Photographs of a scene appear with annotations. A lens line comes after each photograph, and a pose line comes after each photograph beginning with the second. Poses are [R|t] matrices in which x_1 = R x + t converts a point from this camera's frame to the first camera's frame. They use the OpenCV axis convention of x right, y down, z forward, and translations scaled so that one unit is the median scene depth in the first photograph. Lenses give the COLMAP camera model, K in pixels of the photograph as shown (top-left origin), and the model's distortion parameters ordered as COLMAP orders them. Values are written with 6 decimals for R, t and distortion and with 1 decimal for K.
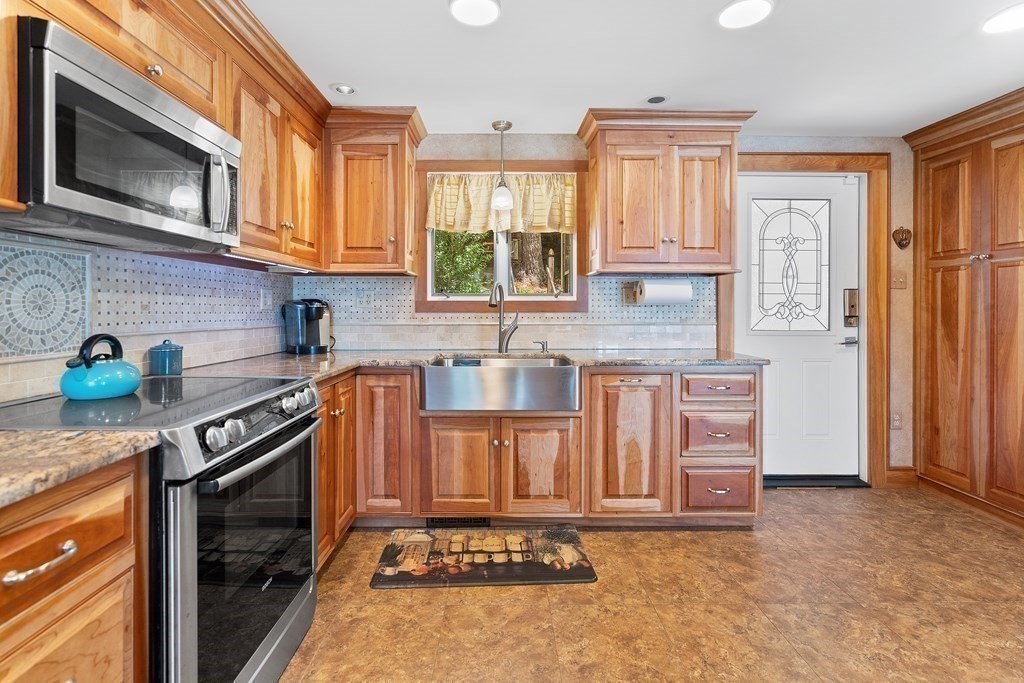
lens RADIAL K [[475.0, 0, 496.5], [0, 475.0, 312.3], [0, 0, 1]] dist [0.000979, 0.000239]
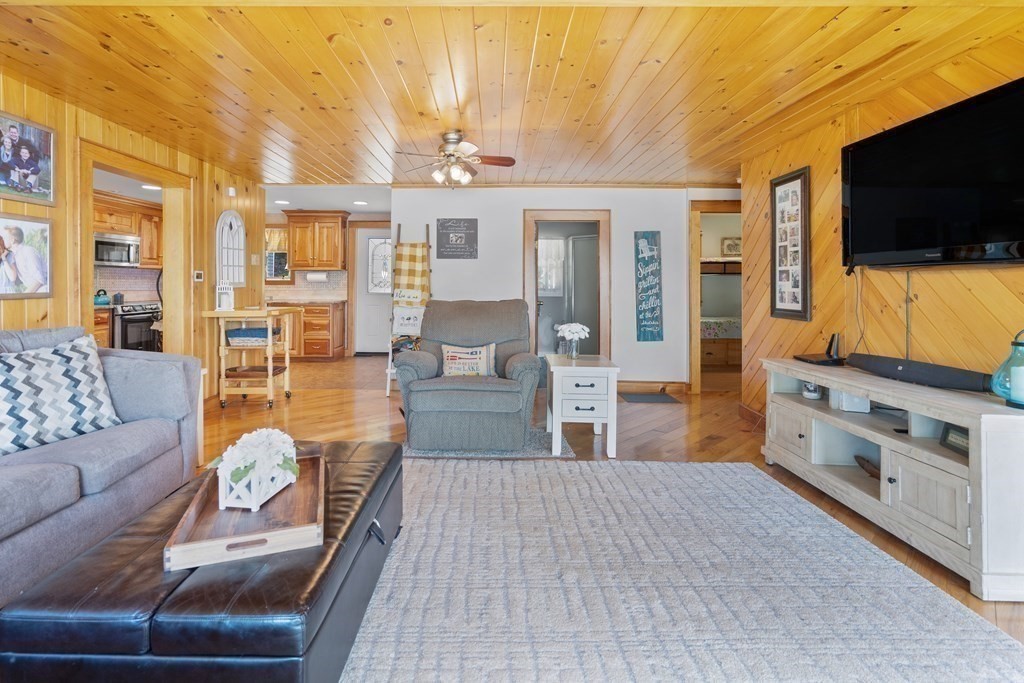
lens RADIAL K [[489.3, 0, 498.7], [0, 489.3, 279.3], [0, 0, 1]] dist [-0.000884, 0.000546]
pose [[0.999790, 0.004003, 0.020110, 2.341980], [-0.003758, 0.999919, -0.012176, -0.004233], [-0.020157, 0.012098, 0.999724, -3.068720]]
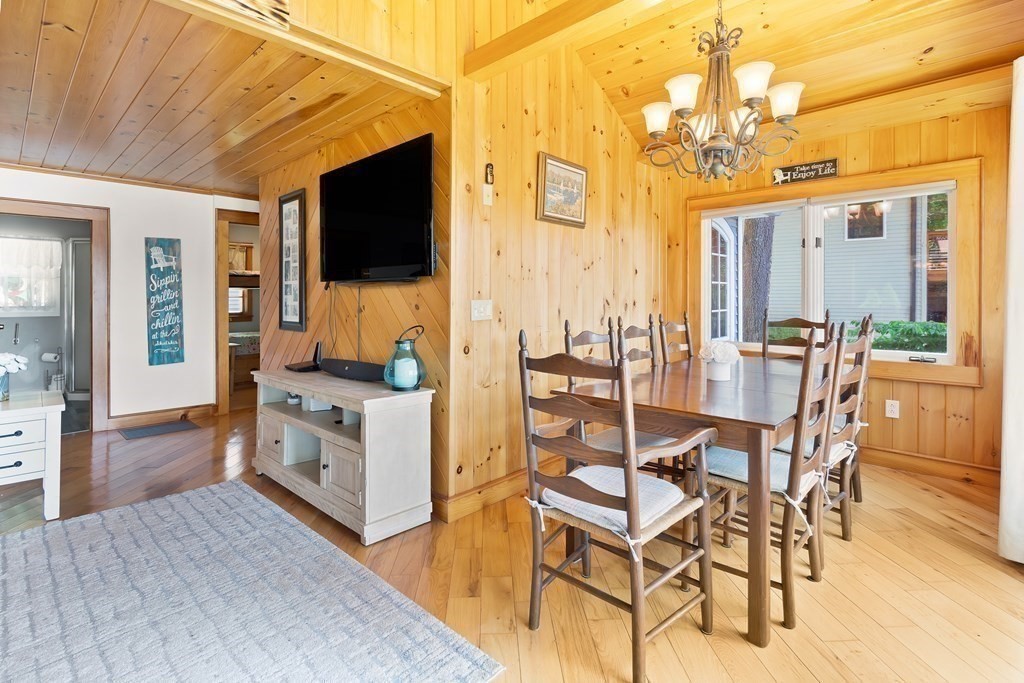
lens RADIAL K [[482.1, 0, 515.9], [0, 482.1, 297.4], [0, 0, 1]] dist [-0.001377, 0.000211]
pose [[0.679277, -0.005188, 0.733864, 2.837137], [0.008043, 0.999968, -0.000374, -0.007637], [-0.733838, 0.006157, 0.679297, -3.278249]]
